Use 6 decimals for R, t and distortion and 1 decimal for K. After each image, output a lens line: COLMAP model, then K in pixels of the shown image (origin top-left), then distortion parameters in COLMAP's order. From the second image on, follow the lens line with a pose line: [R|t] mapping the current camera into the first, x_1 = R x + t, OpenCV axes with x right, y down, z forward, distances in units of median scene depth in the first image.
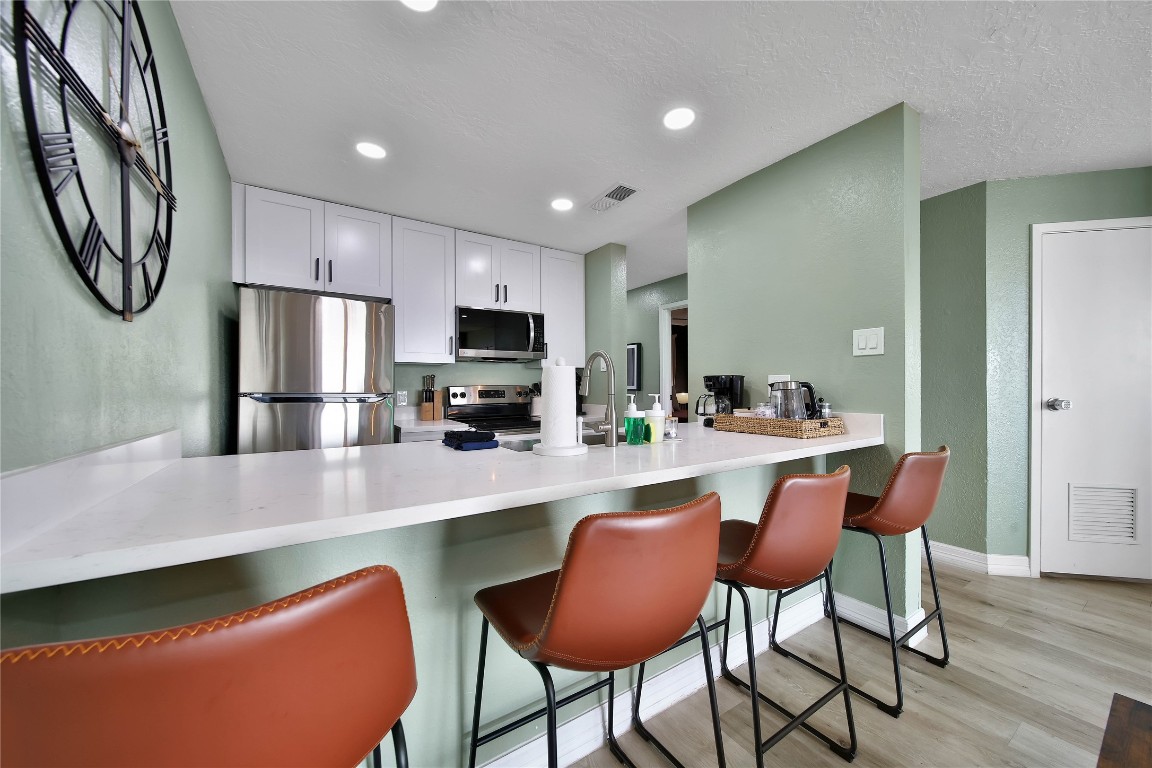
lens RADIAL K [[418.6, 0, 572.1], [0, 418.6, 388.6], [0, 0, 1]] dist [-0.001172, -0.000146]
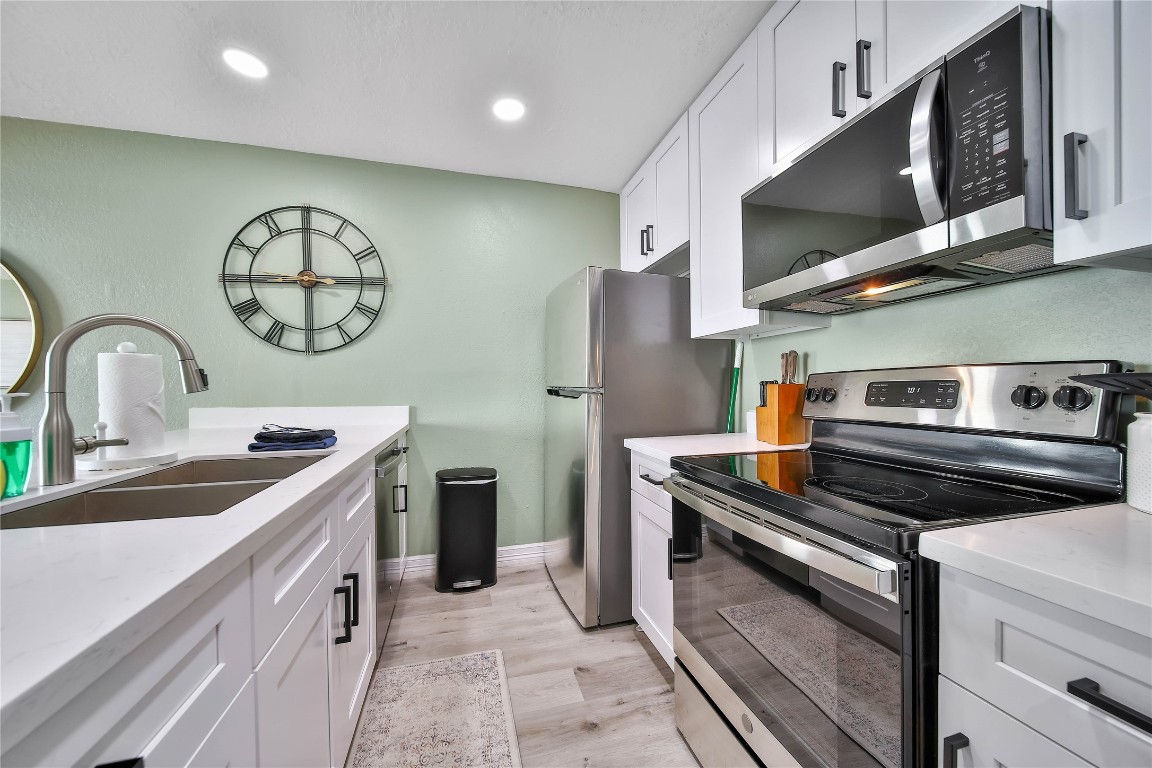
lens RADIAL K [[433.8, 0, 574.7], [0, 433.8, 389.9], [0, 0, 1]] dist [0.000578, 0.000026]
pose [[-0.312603, 0.007502, -0.949854, 0.266803], [0.007066, 0.999960, 0.005572, 0.008321], [0.949858, -0.004970, -0.312643, 1.127535]]
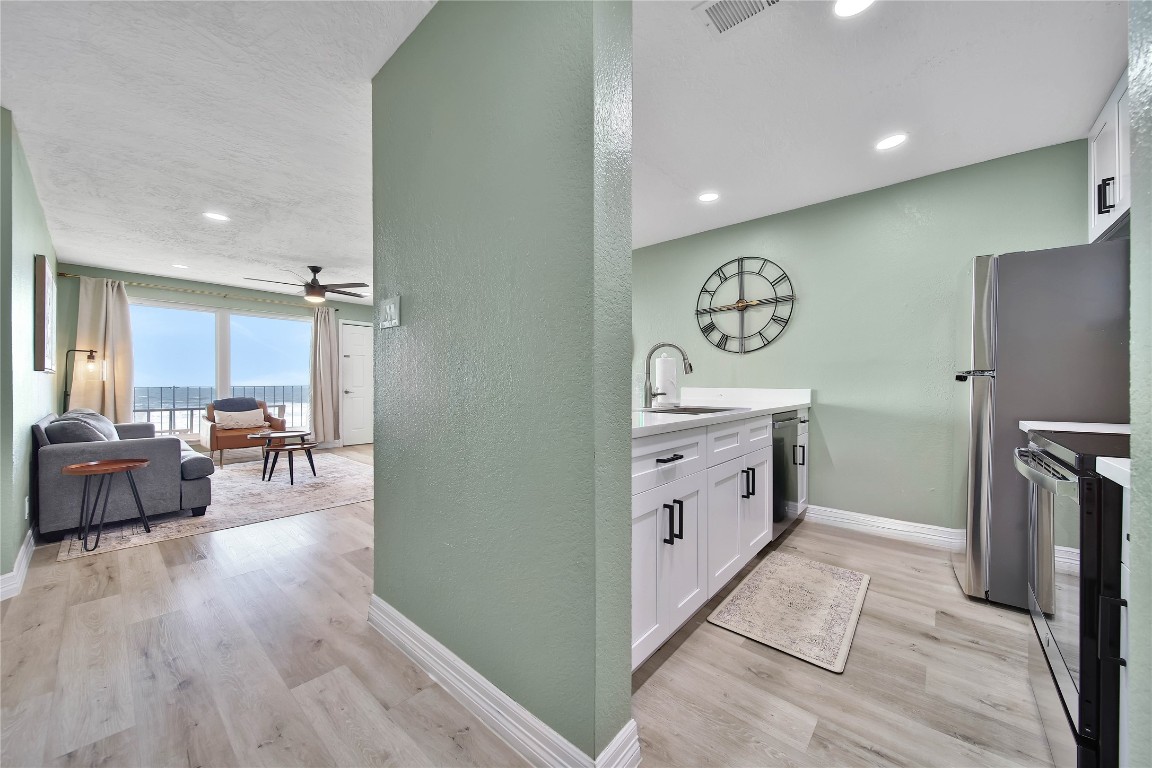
lens RADIAL K [[408.4, 0, 579.7], [0, 408.4, 389.8], [0, 0, 1]] dist [0.000853, 0.000044]
pose [[-0.955713, 0.006927, -0.294218, 0.452508], [0.003006, 0.999901, 0.013778, 0.029557], [0.294284, 0.012284, -0.955639, 1.404221]]
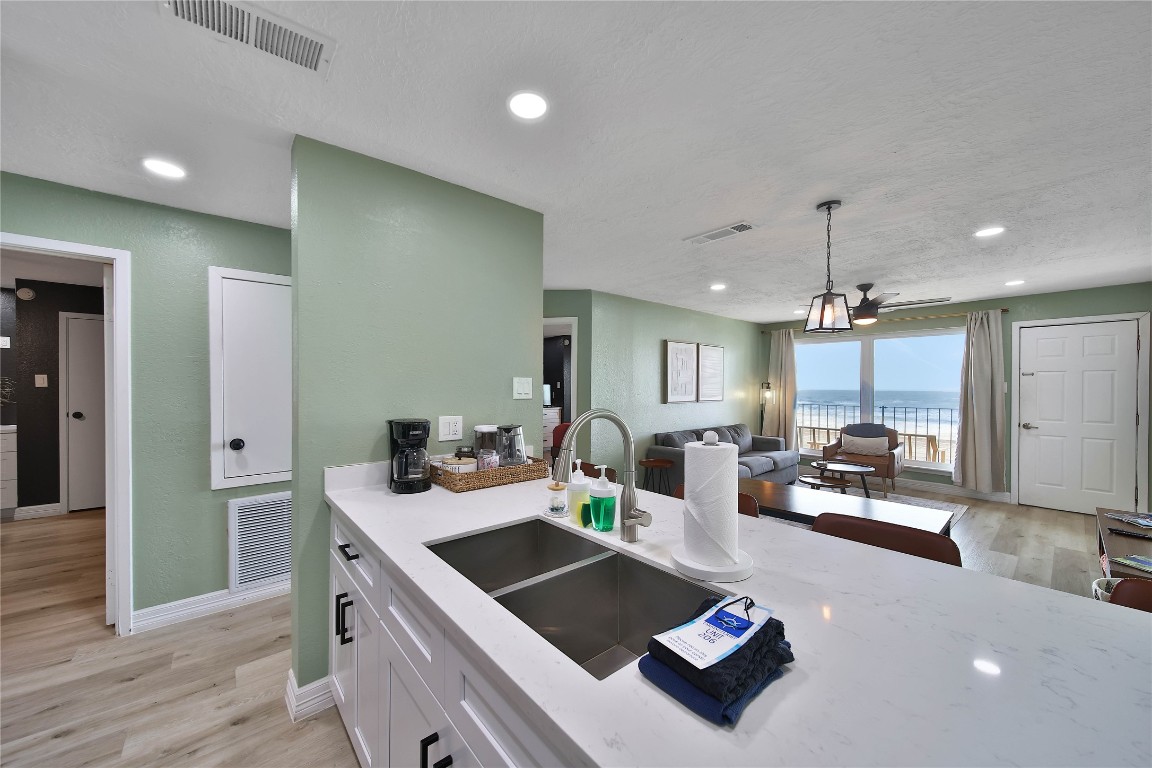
lens RADIAL K [[418.6, 0, 572.1], [0, 418.6, 388.6], [0, 0, 1]] dist [-0.001172, -0.000146]
pose [[-0.130084, -0.003148, 0.991498, -0.379206], [-0.002721, 0.999992, 0.002818, -0.080289], [-0.991499, -0.002332, -0.130092, 0.713814]]
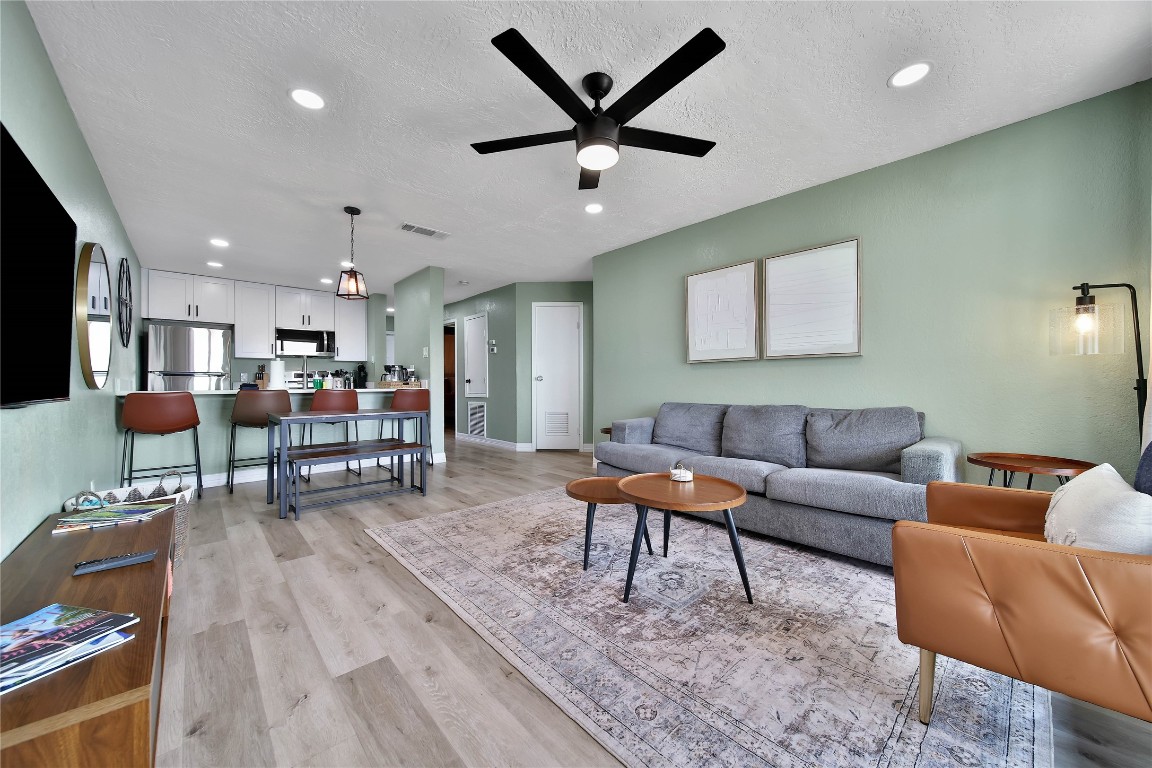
lens RADIAL K [[425.6, 0, 576.0], [0, 425.6, 384.0], [0, 0, 1]] dist [0.001572, -0.000016]
pose [[0.986561, 0.000079, 0.163393, 0.851775], [-0.000509, 0.999997, 0.002586, 0.056668], [-0.163392, -0.002634, 0.986558, -1.268429]]
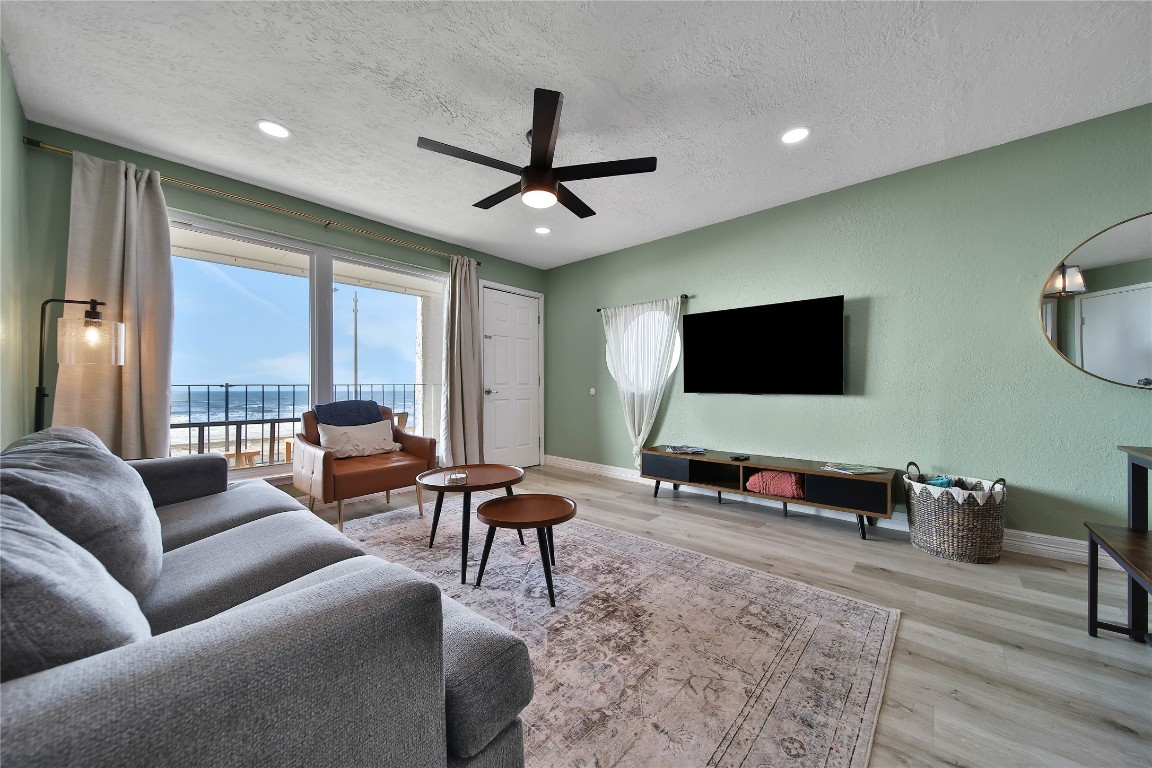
lens RADIAL K [[408.4, 0, 579.7], [0, 408.4, 389.8], [0, 0, 1]] dist [0.000853, 0.000044]
pose [[-0.961506, 0.010073, -0.274601, 1.160592], [0.008965, 0.999946, 0.005290, 0.059444], [0.274639, 0.002625, -0.961544, 0.271783]]
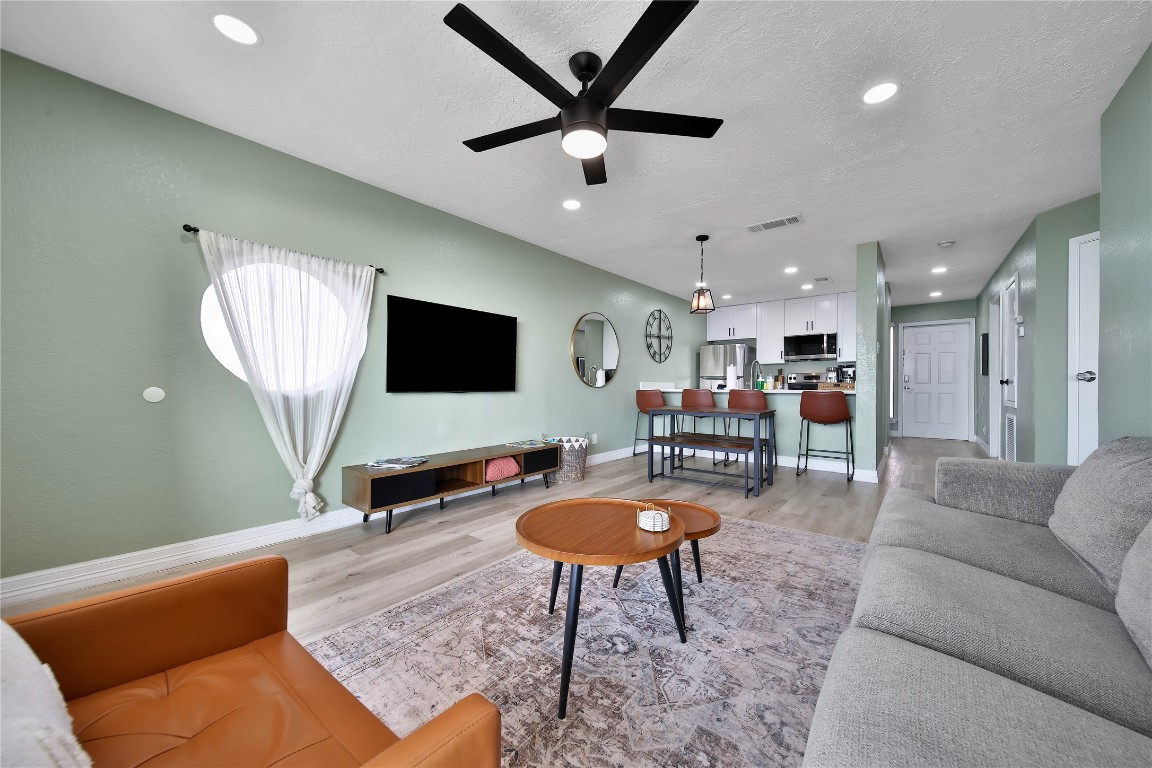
lens RADIAL K [[408.4, 0, 579.7], [0, 408.4, 389.8], [0, 0, 1]] dist [0.000853, 0.000044]
pose [[0.311143, 0.014127, -0.950258, 1.635243], [-0.000105, 0.999890, 0.014831, 0.054347], [0.950363, -0.004515, 0.311110, -0.770329]]
